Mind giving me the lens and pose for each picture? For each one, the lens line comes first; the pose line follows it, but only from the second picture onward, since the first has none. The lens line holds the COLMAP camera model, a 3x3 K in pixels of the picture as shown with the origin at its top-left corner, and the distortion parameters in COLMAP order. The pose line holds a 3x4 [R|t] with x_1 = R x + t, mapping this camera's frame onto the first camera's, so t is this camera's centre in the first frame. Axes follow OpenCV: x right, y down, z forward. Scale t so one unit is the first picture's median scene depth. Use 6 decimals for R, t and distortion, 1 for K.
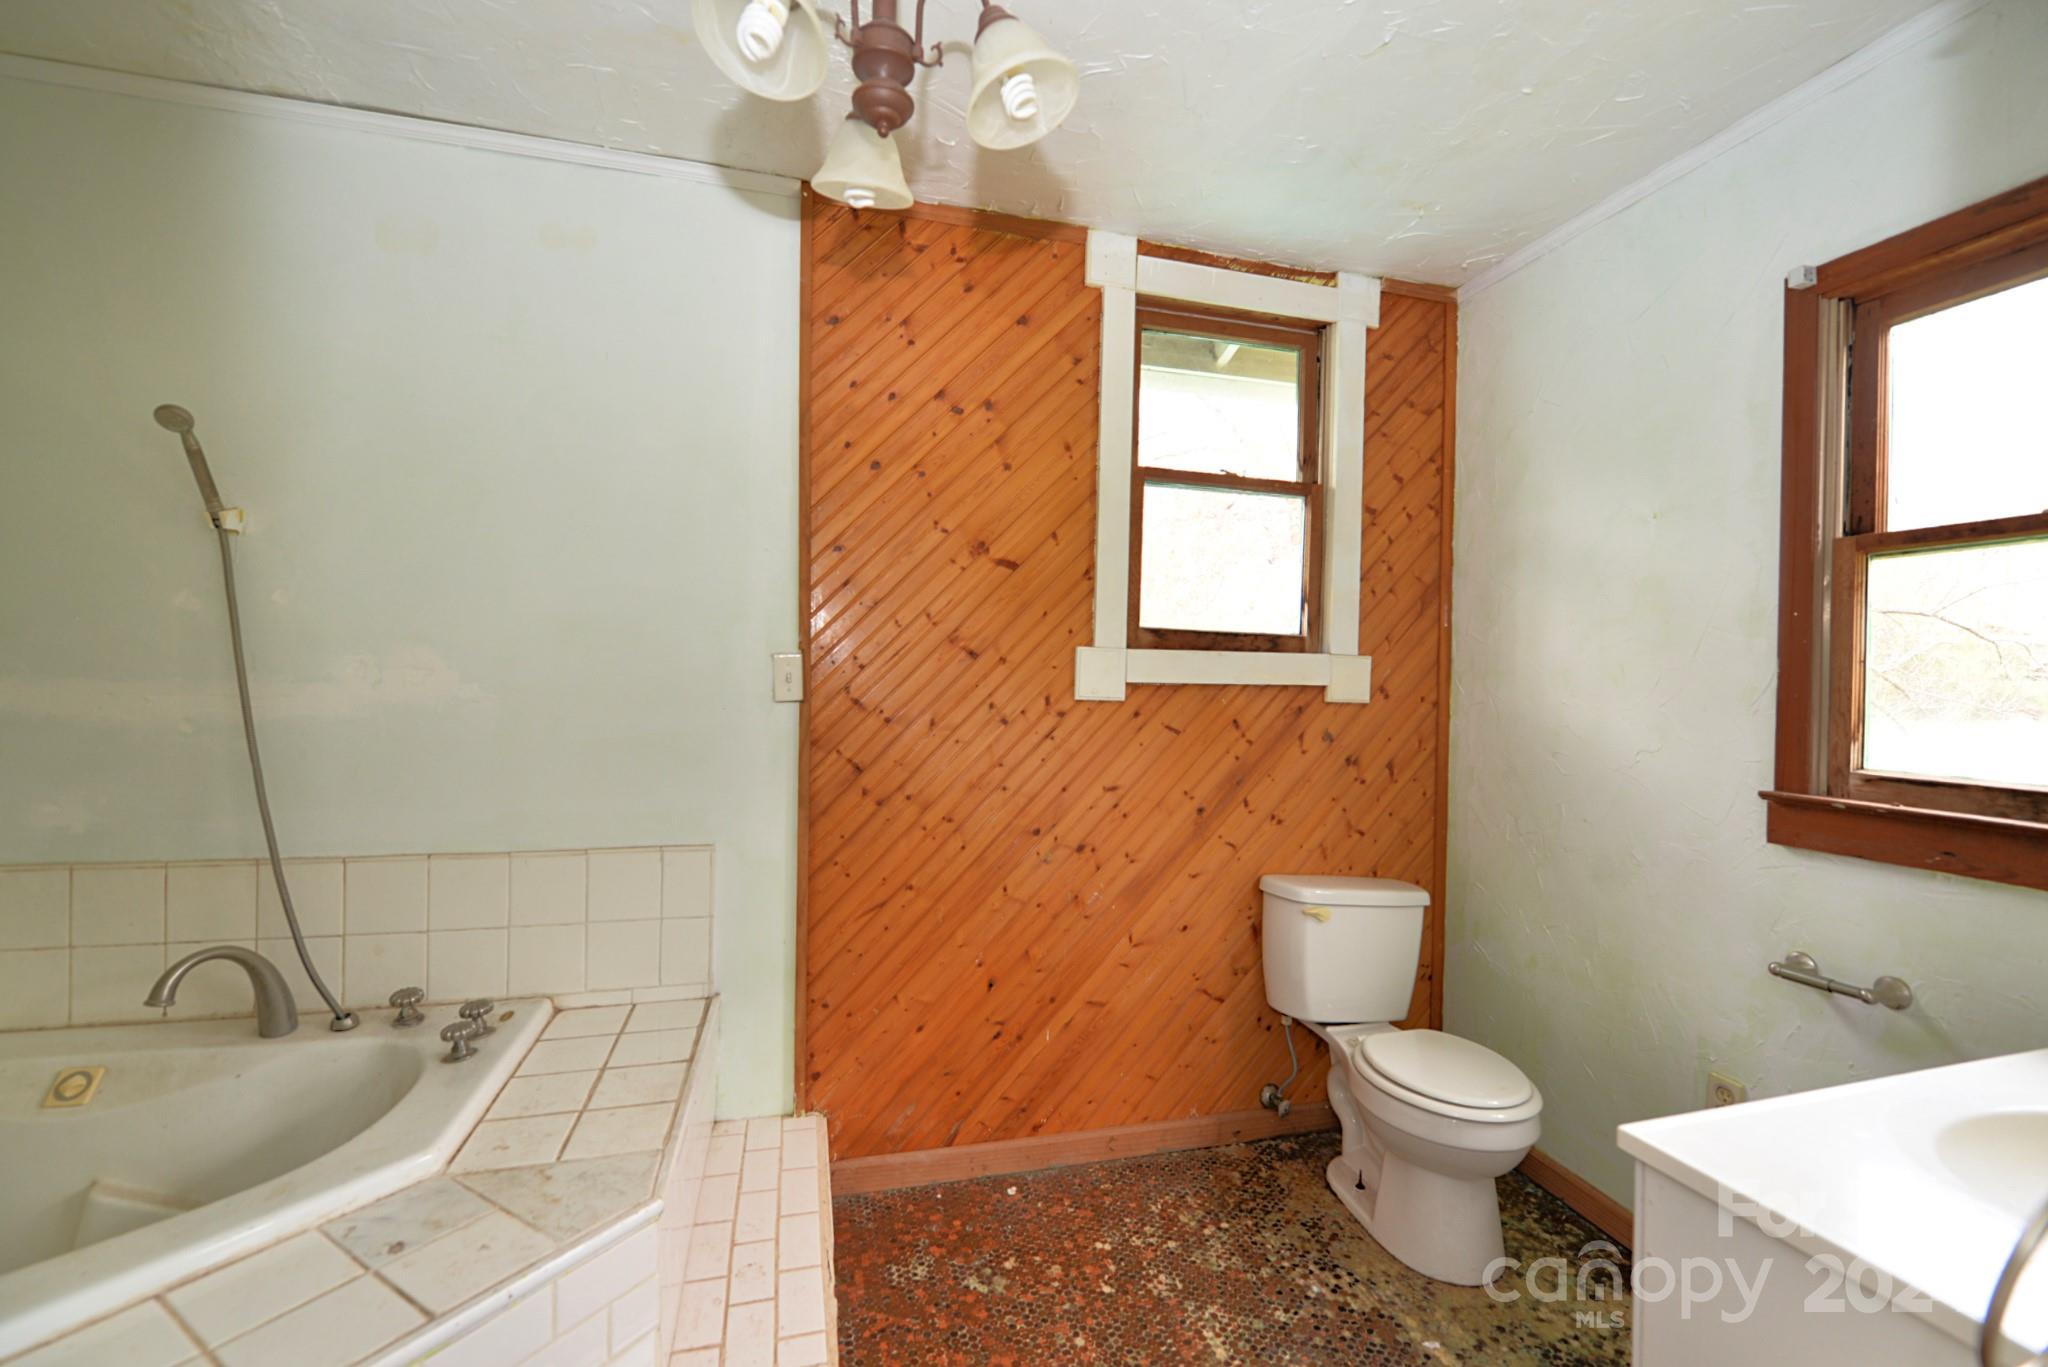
lens RADIAL K [[824.9, 0, 1010.3], [0, 824.9, 688.1], [0, 0, 1]] dist [-0.012714, 0.000218]
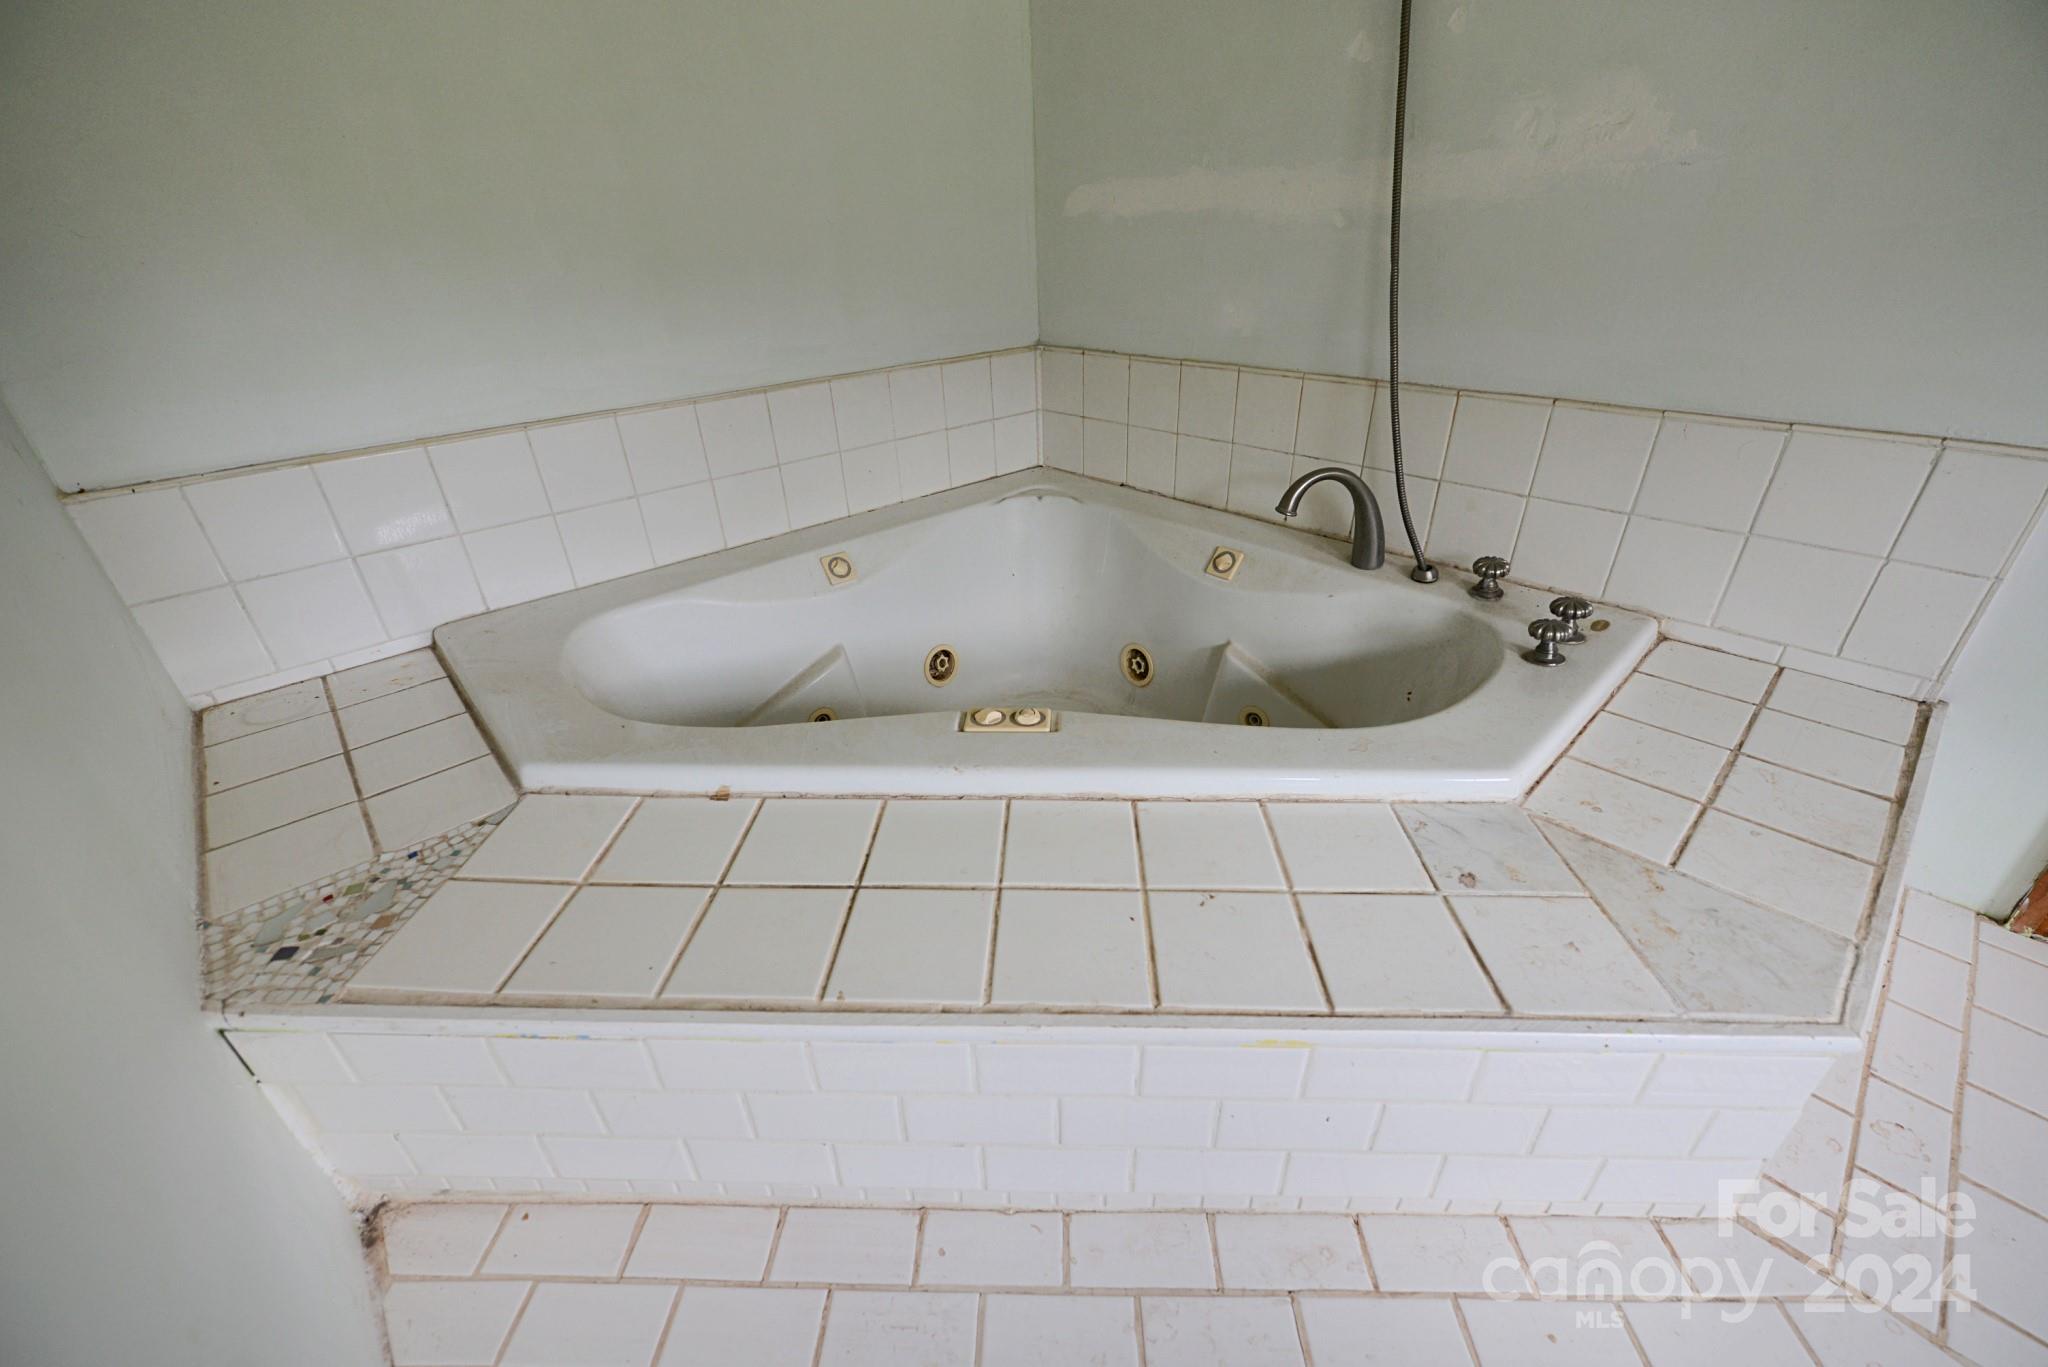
lens RADIAL K [[824.9, 0, 1019.3], [0, 824.9, 682.3], [0, 0, 1]] dist [-0.012714, 0.000218]
pose [[0.455319, 0.400238, -0.795295, -0.236613], [0.039251, 0.883368, 0.467034, 0.063605], [0.889463, -0.243866, 0.386505, 0.200046]]
